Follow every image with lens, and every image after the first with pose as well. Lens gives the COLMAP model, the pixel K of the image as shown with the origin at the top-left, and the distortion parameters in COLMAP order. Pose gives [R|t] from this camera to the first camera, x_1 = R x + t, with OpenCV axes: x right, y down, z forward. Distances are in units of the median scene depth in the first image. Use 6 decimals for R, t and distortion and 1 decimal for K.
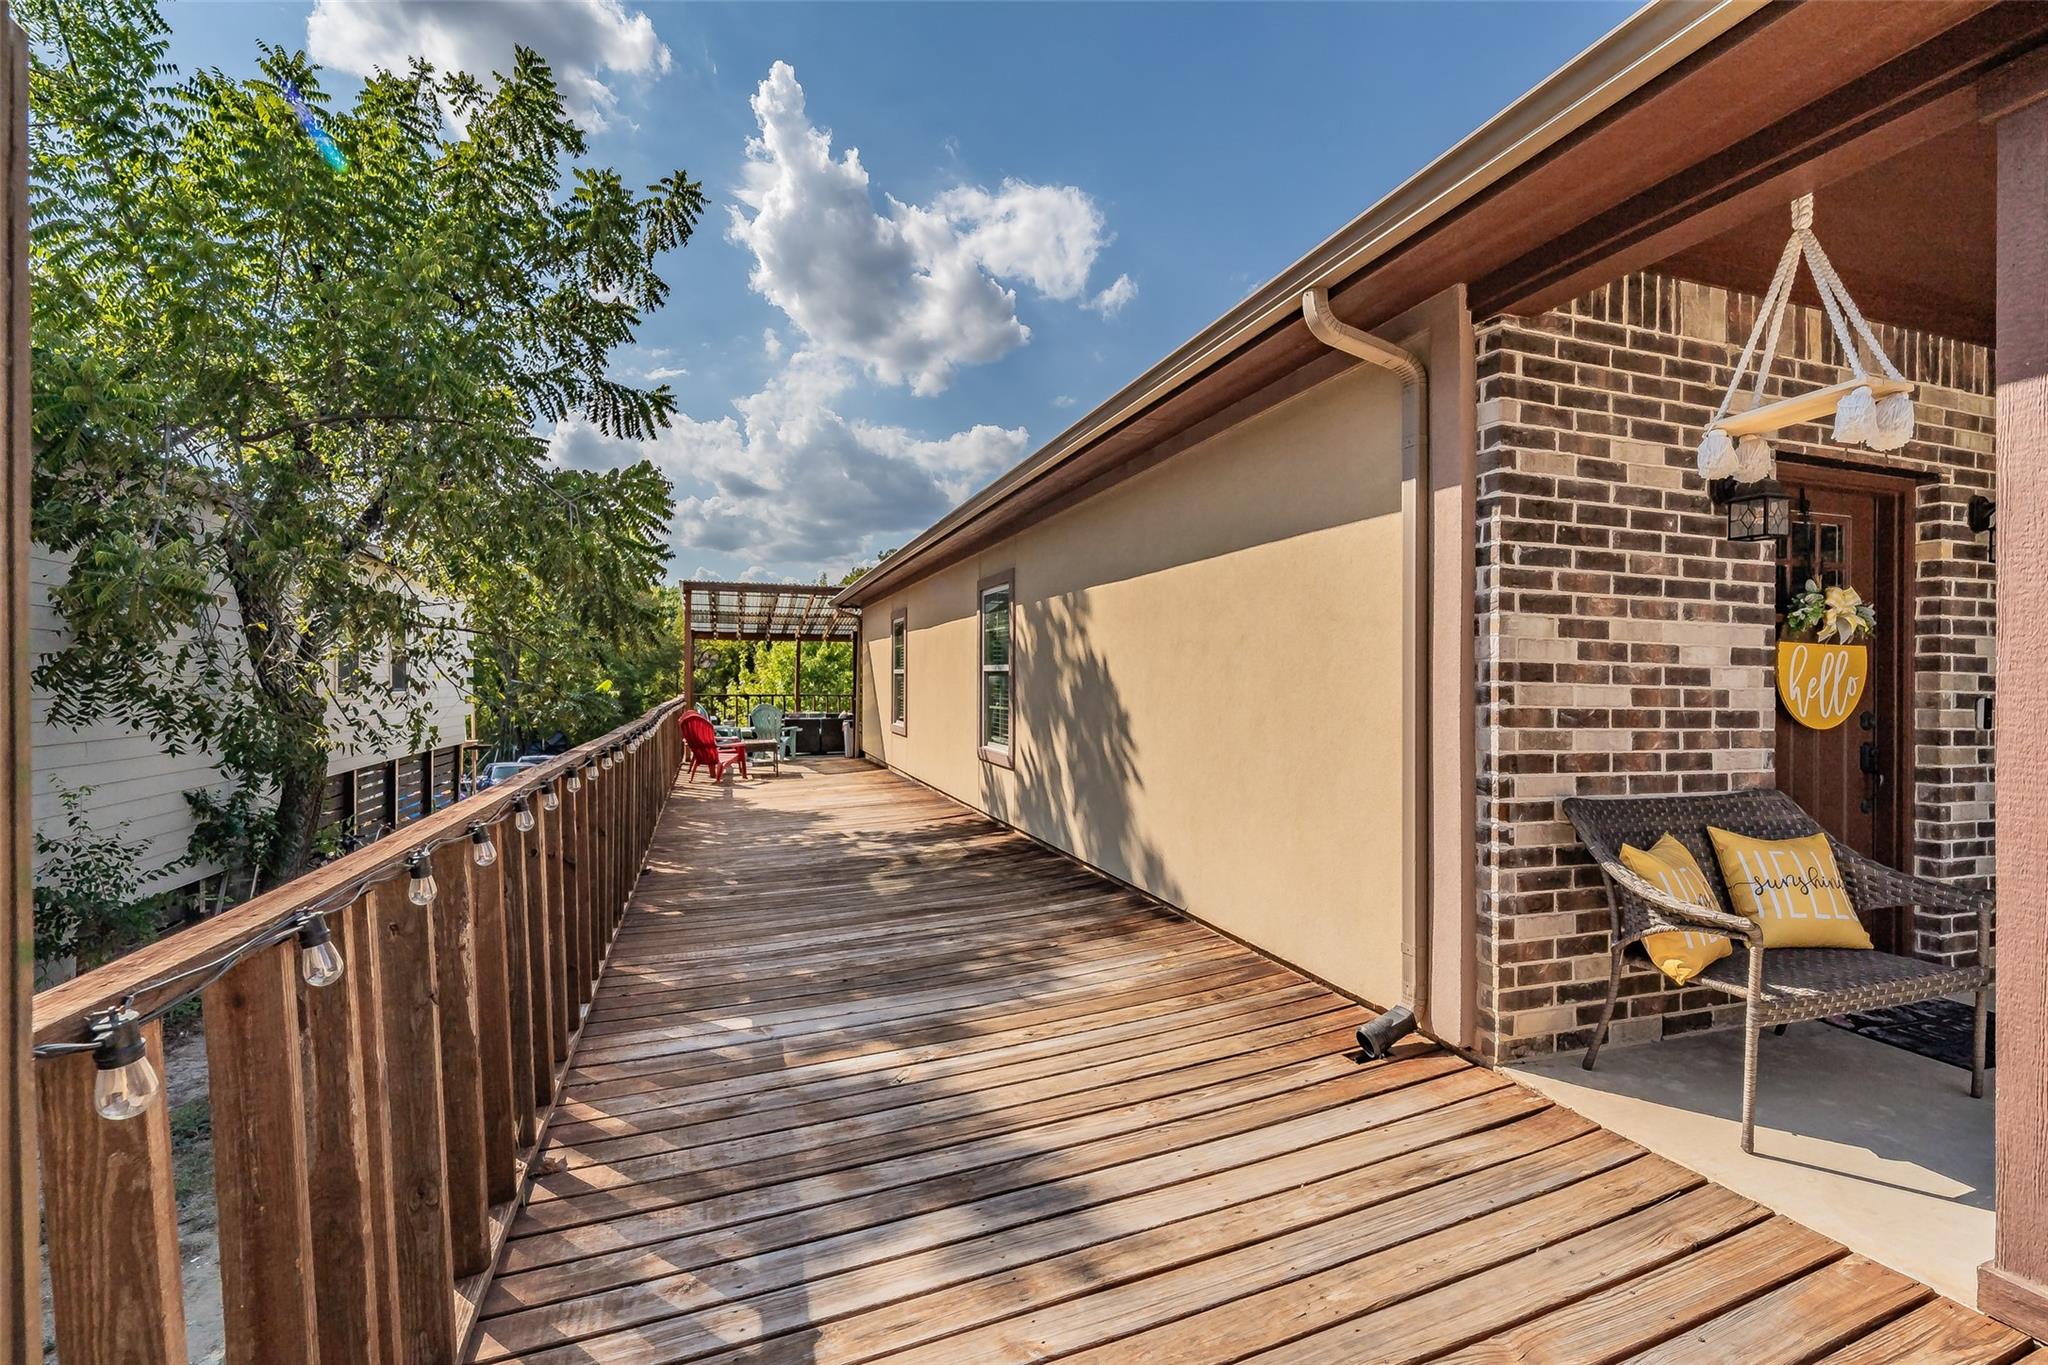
lens RADIAL K [[945.3, 0, 1024.0], [0, 945.3, 682.5], [0, 0, 1]] dist [0.001946, 0.000124]
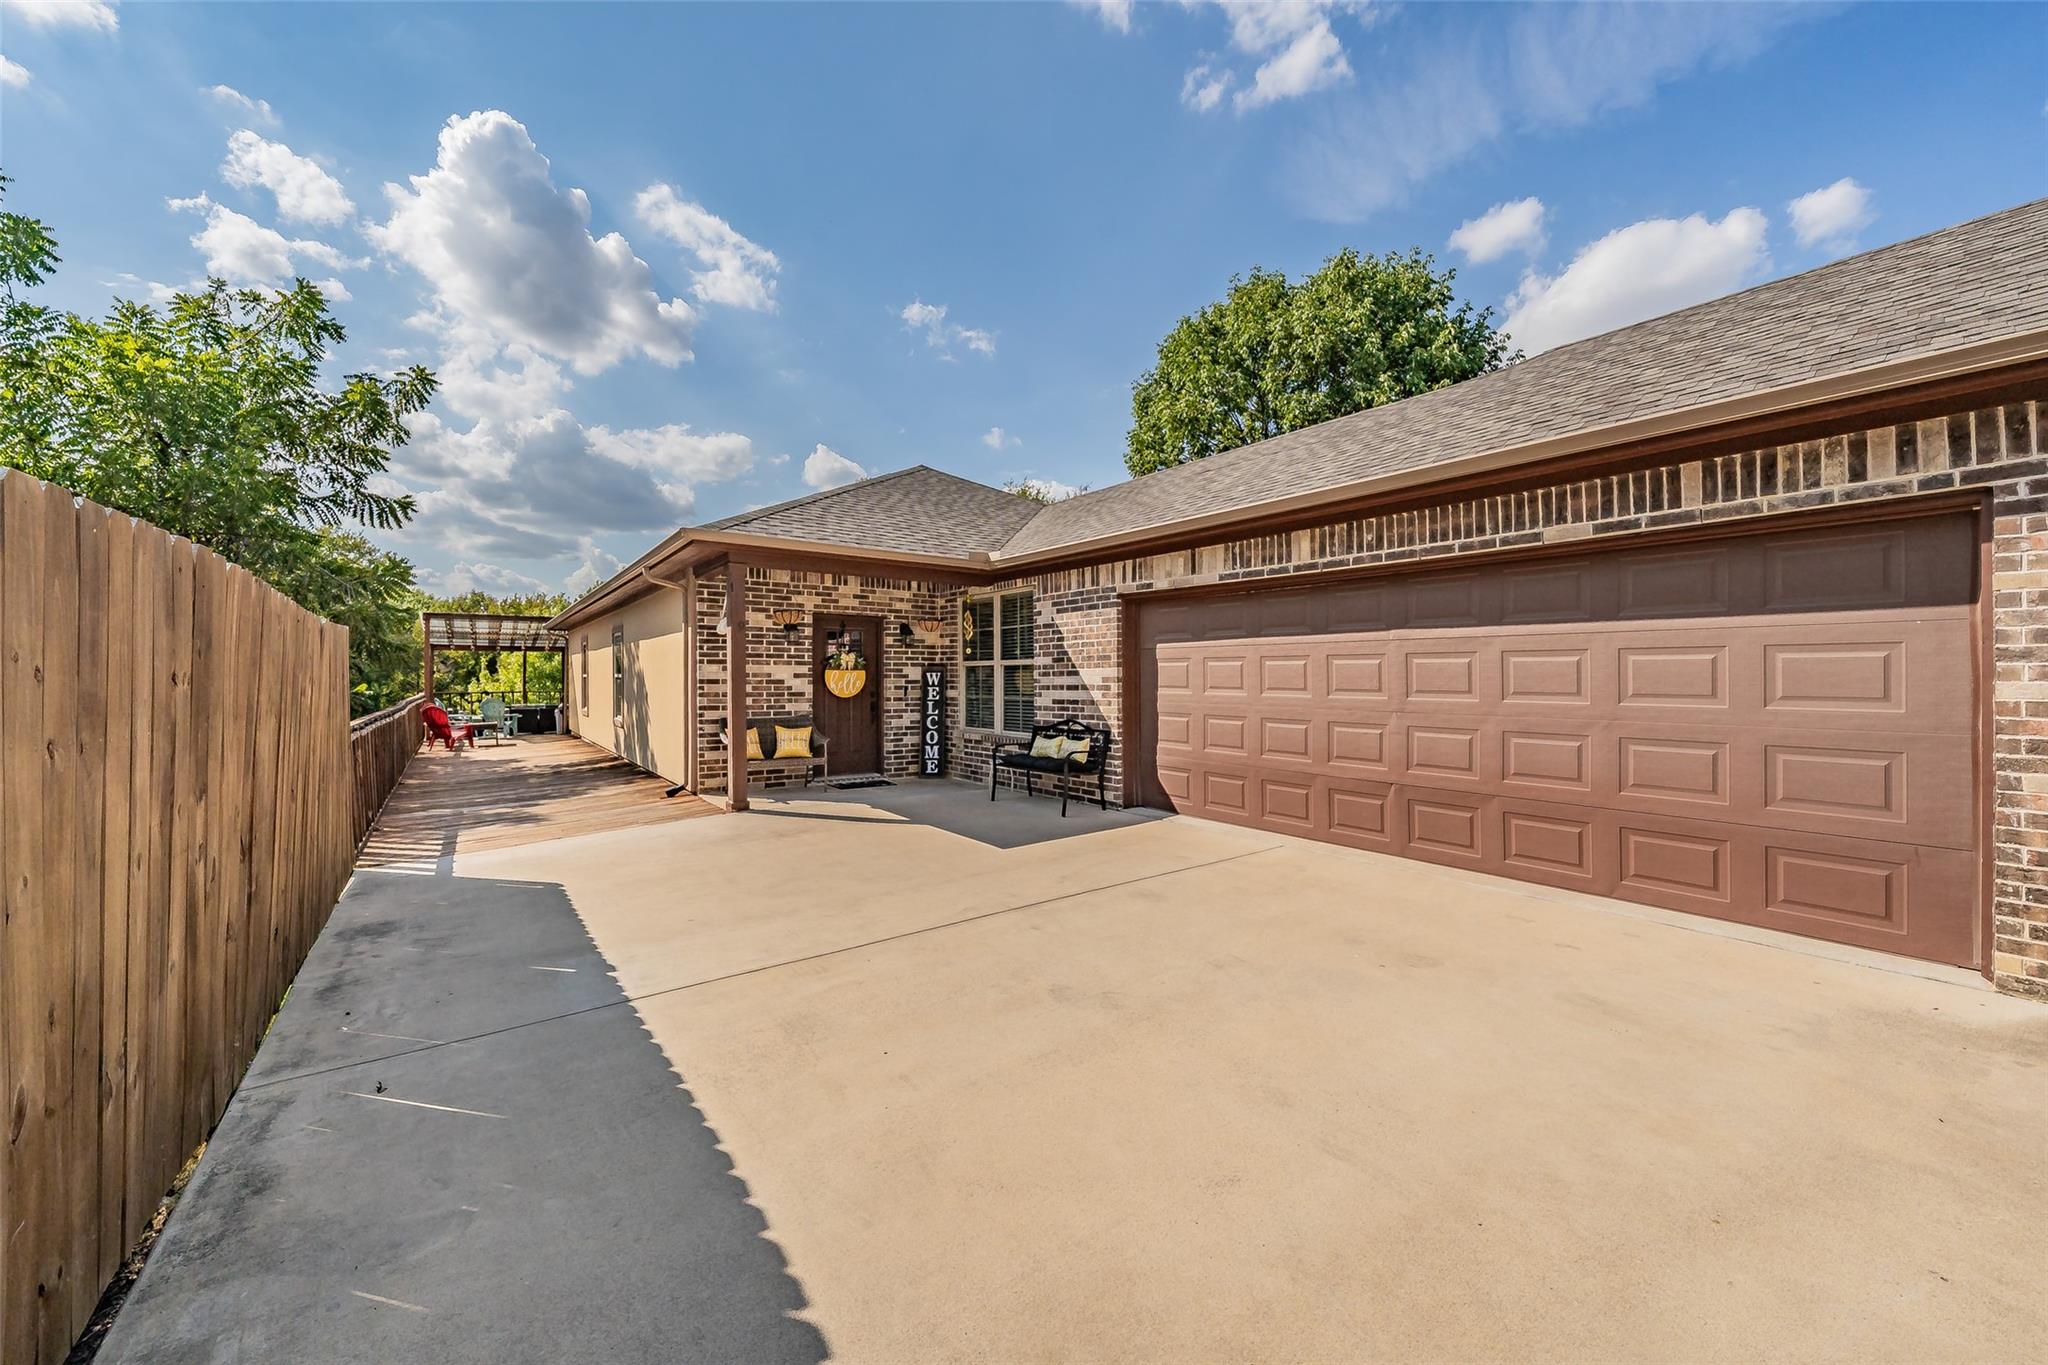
lens RADIAL K [[779.2, 0, 1014.2], [0, 779.2, 674.0], [0, 0, 1]] dist [-0.000527, -0.000051]
pose [[0.954725, -0.008544, 0.297366, 0.194601], [0.009648, 0.999951, -0.002245, -0.005616], [-0.297333, 0.005013, 0.954761, -0.534785]]
